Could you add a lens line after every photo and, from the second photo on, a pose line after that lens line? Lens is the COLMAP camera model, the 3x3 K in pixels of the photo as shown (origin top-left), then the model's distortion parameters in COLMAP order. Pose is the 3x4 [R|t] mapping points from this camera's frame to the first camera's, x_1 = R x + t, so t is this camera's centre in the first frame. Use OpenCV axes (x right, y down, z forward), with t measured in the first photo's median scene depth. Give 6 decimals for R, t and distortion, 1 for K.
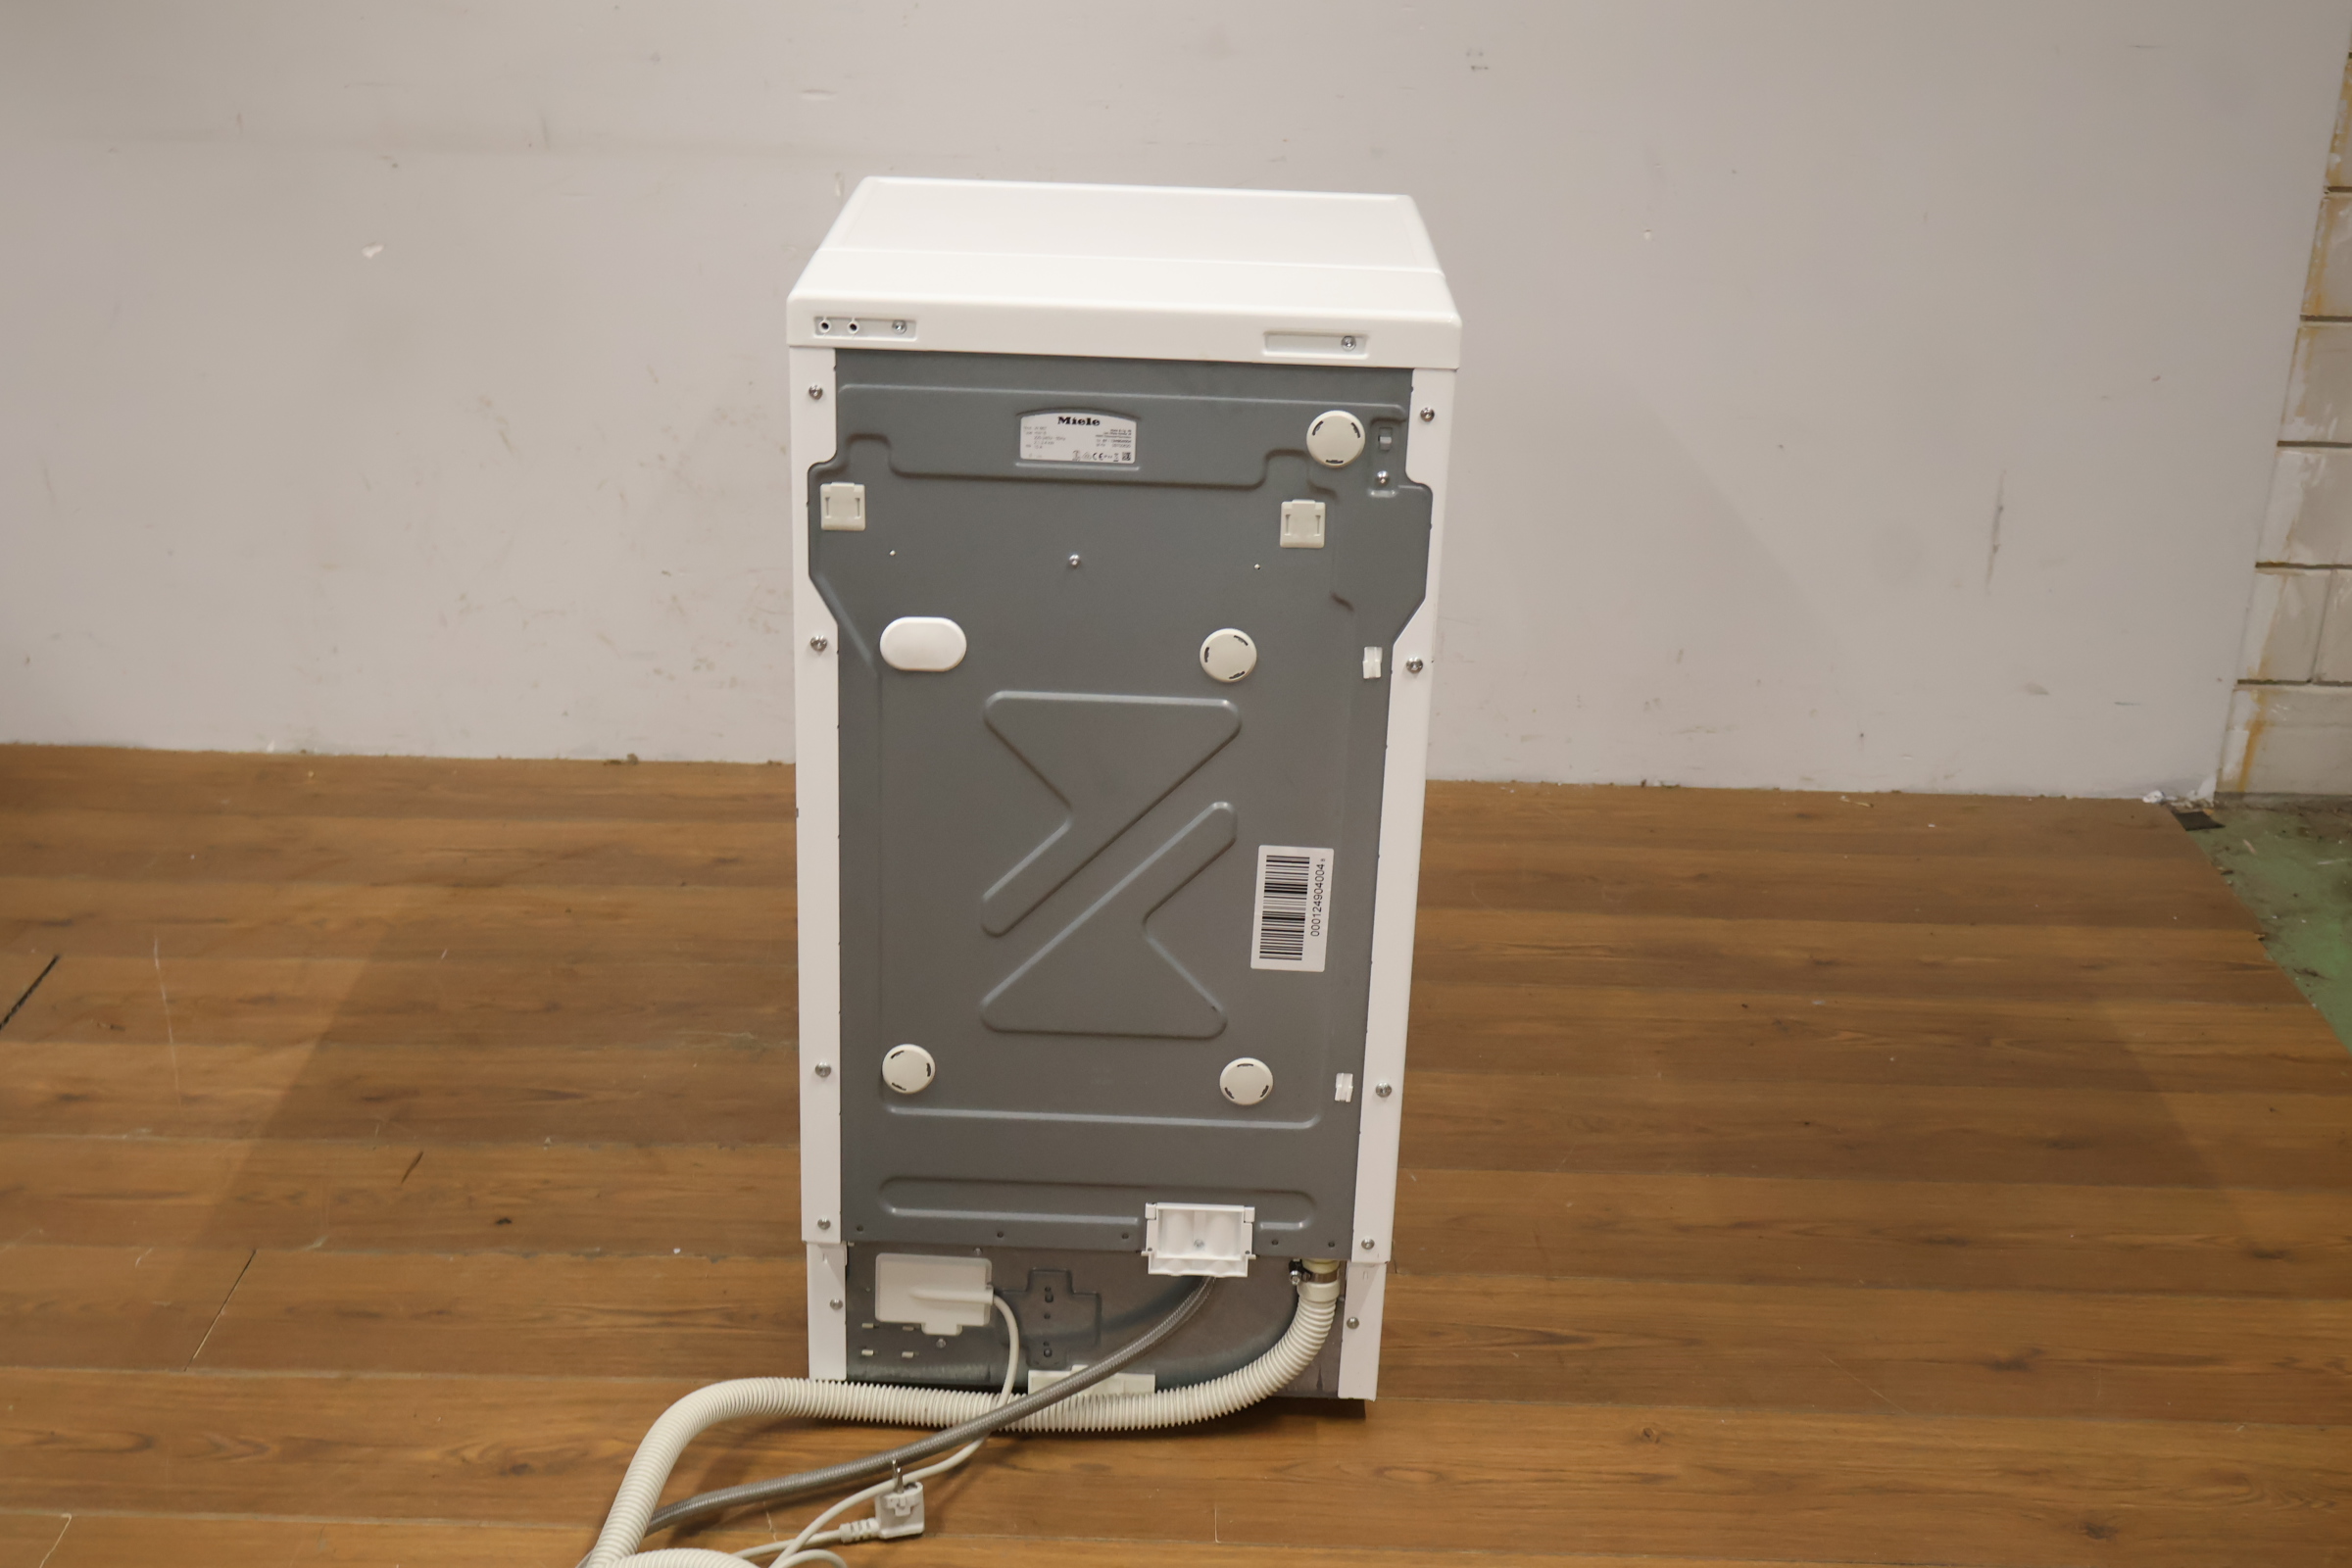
lens RADIAL K [[2994.6, 0, 1175.0], [0, 2994.6, 767.9], [0, 0, 1]] dist [-0.035938, -0.023758]
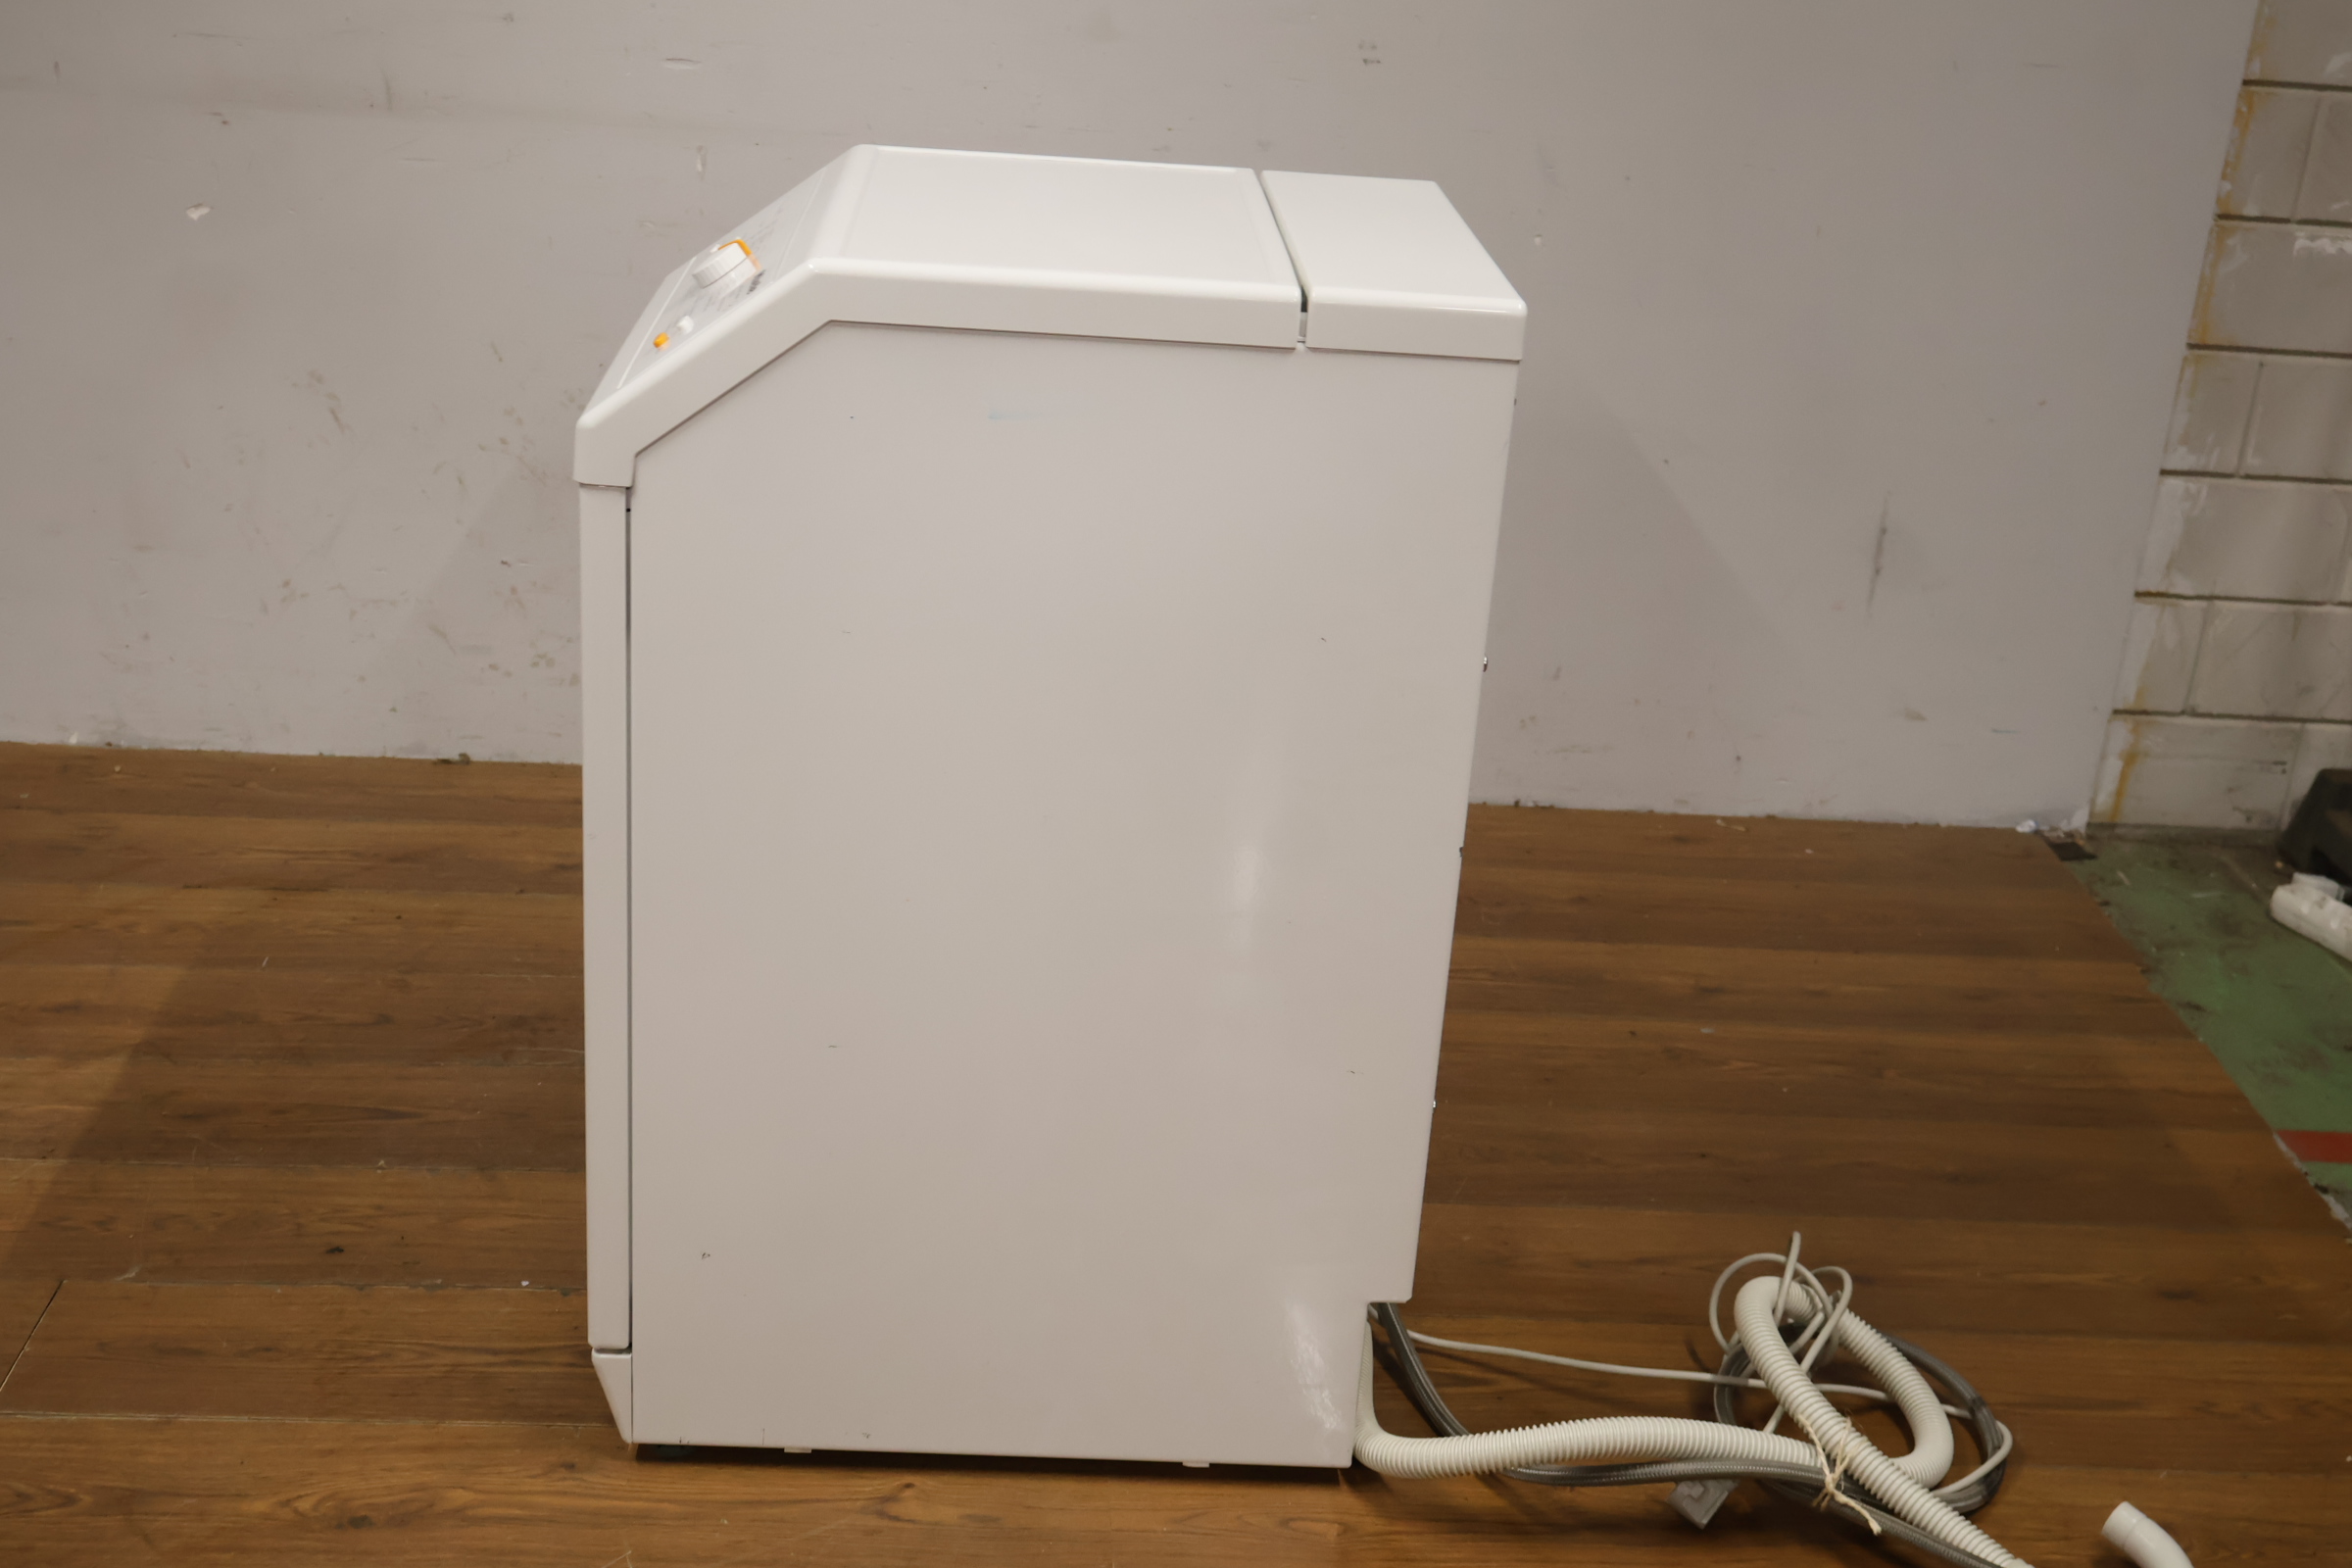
lens RADIAL K [[2941.0, 0, 1185.7], [0, 2941.0, 777.2], [0, 0, 1]] dist [-0.039138, -0.002477]
pose [[0.996252, 0.018546, 0.084485, -0.035574], [-0.018186, 0.999822, -0.005027, 0.003755], [-0.084563, 0.003471, 0.996412, 0.059893]]
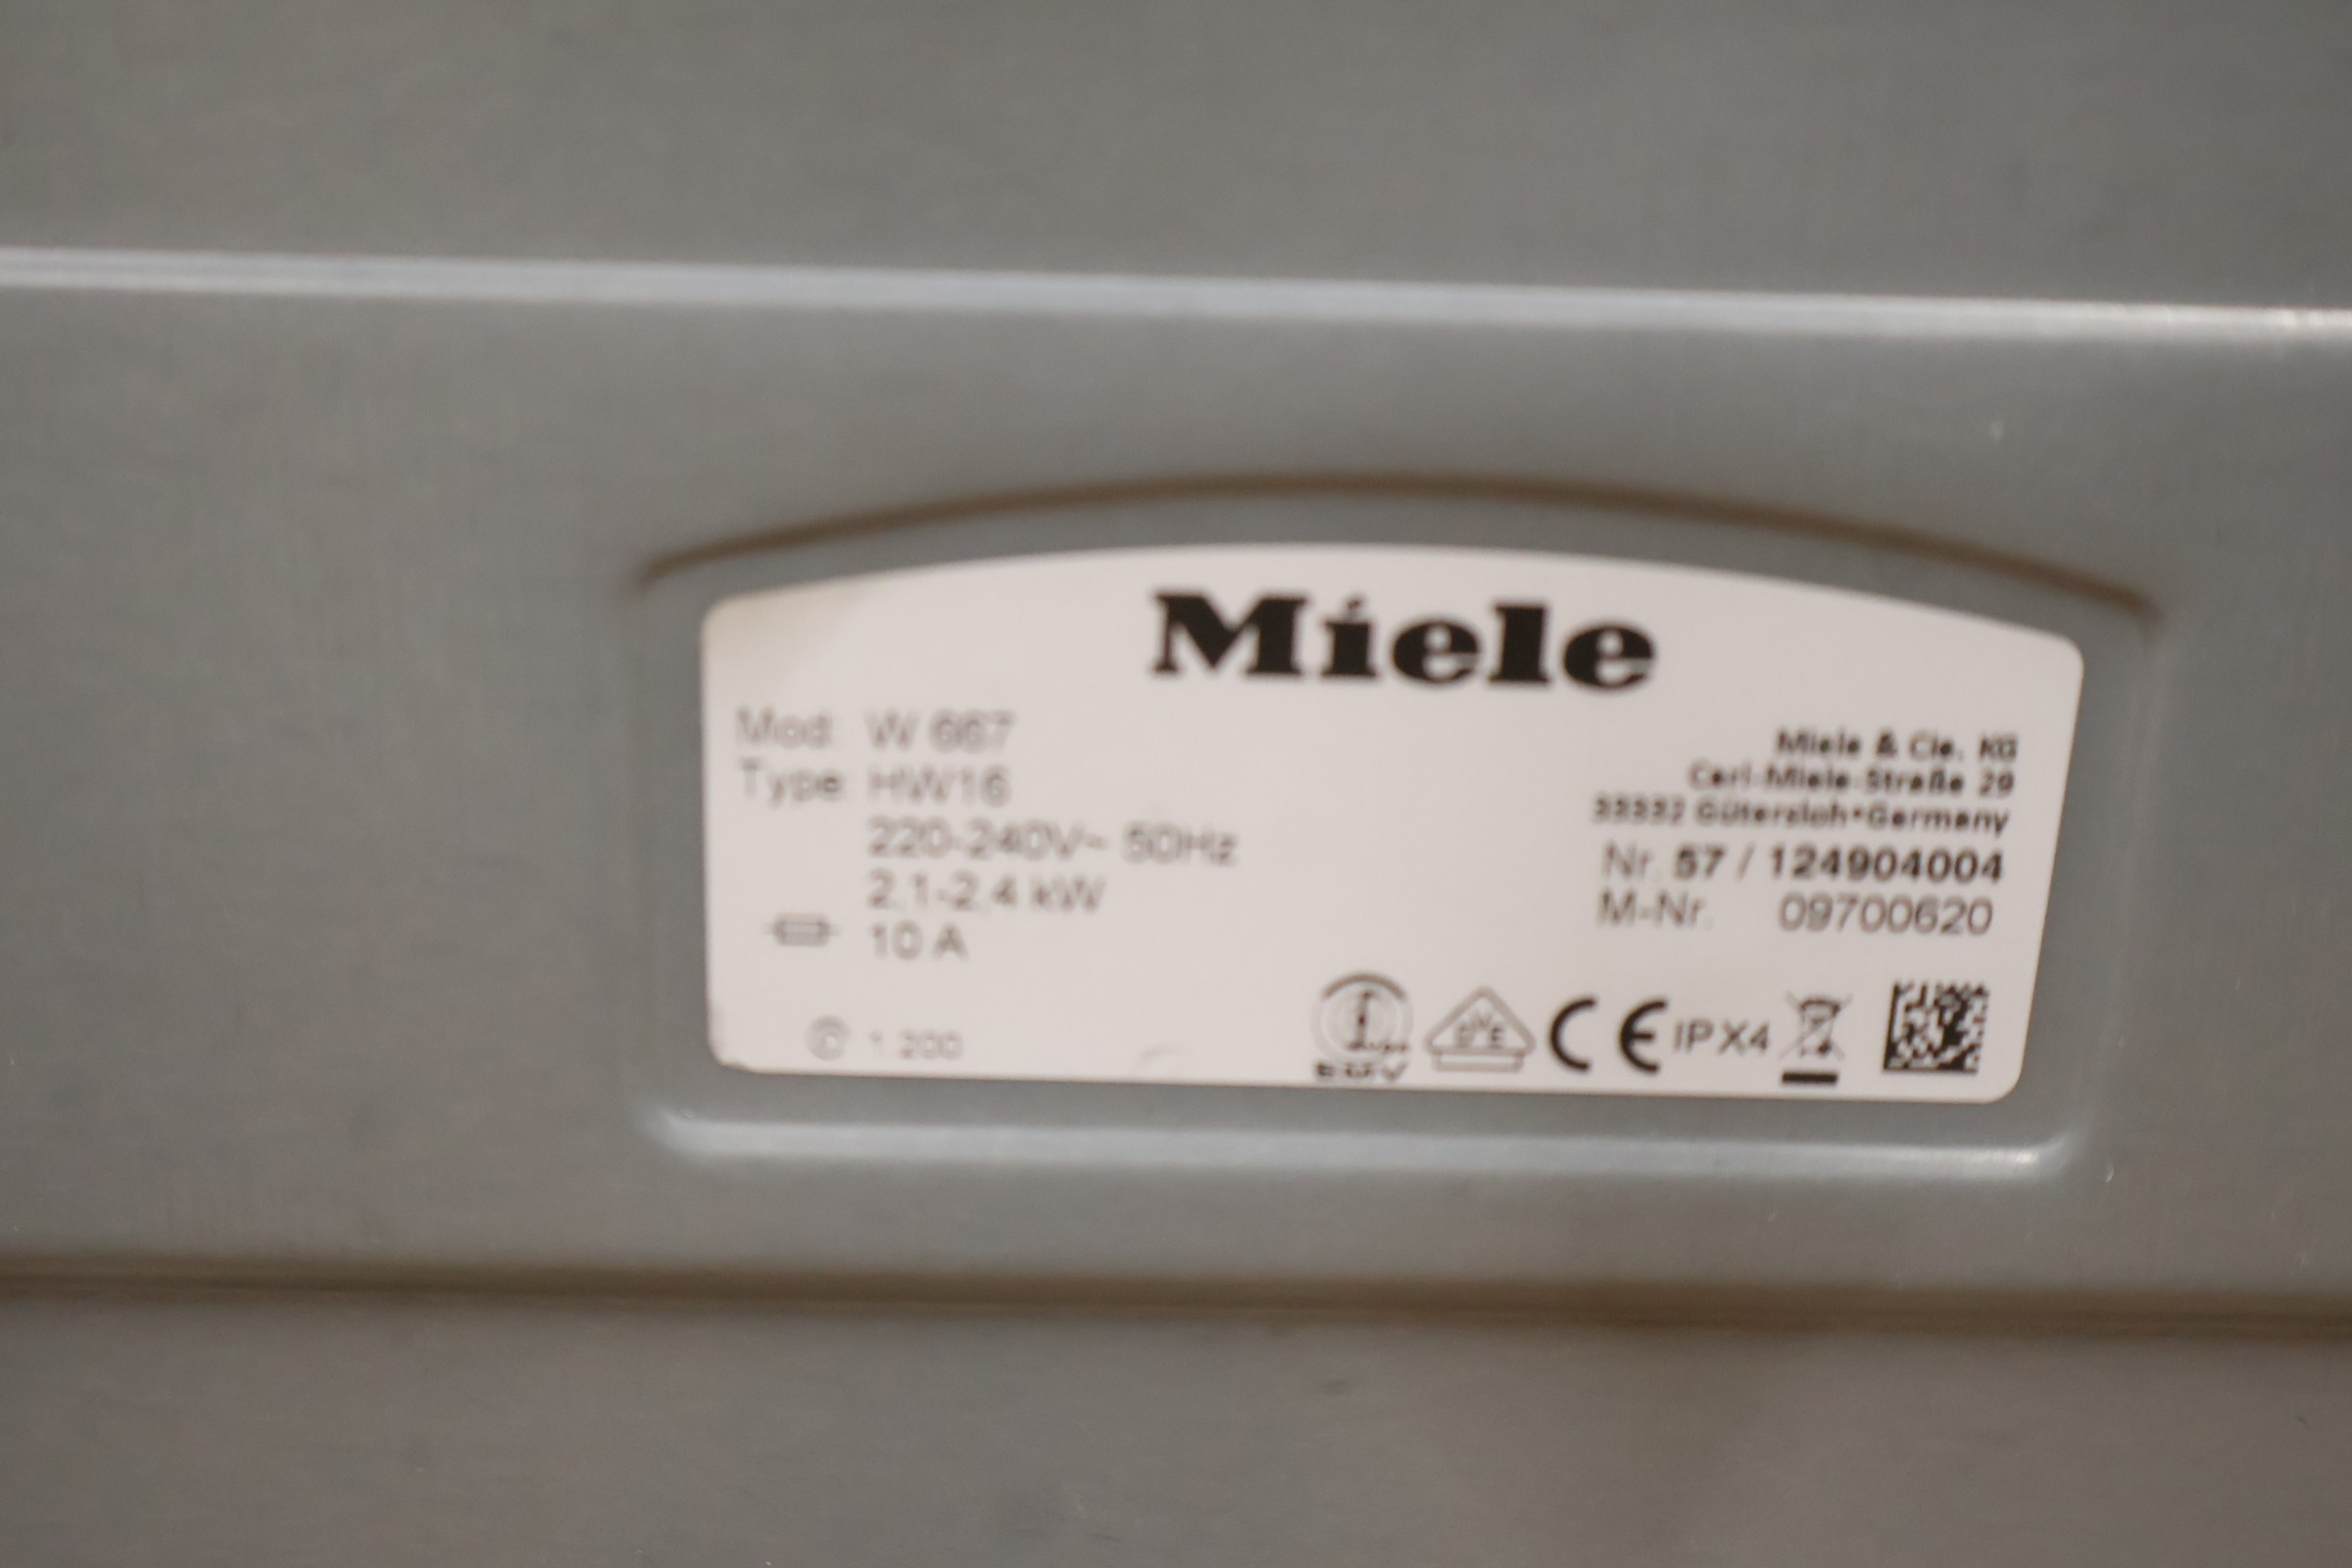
lens RADIAL K [[2994.6, 0, 1175.0], [0, 2994.6, 767.9], [0, 0, 1]] dist [-0.035938, -0.023758]
pose [[0.999933, -0.008637, 0.007650, -0.028572], [0.008710, 0.999917, -0.009520, -0.081573], [-0.007567, 0.009586, 0.999925, 0.670566]]
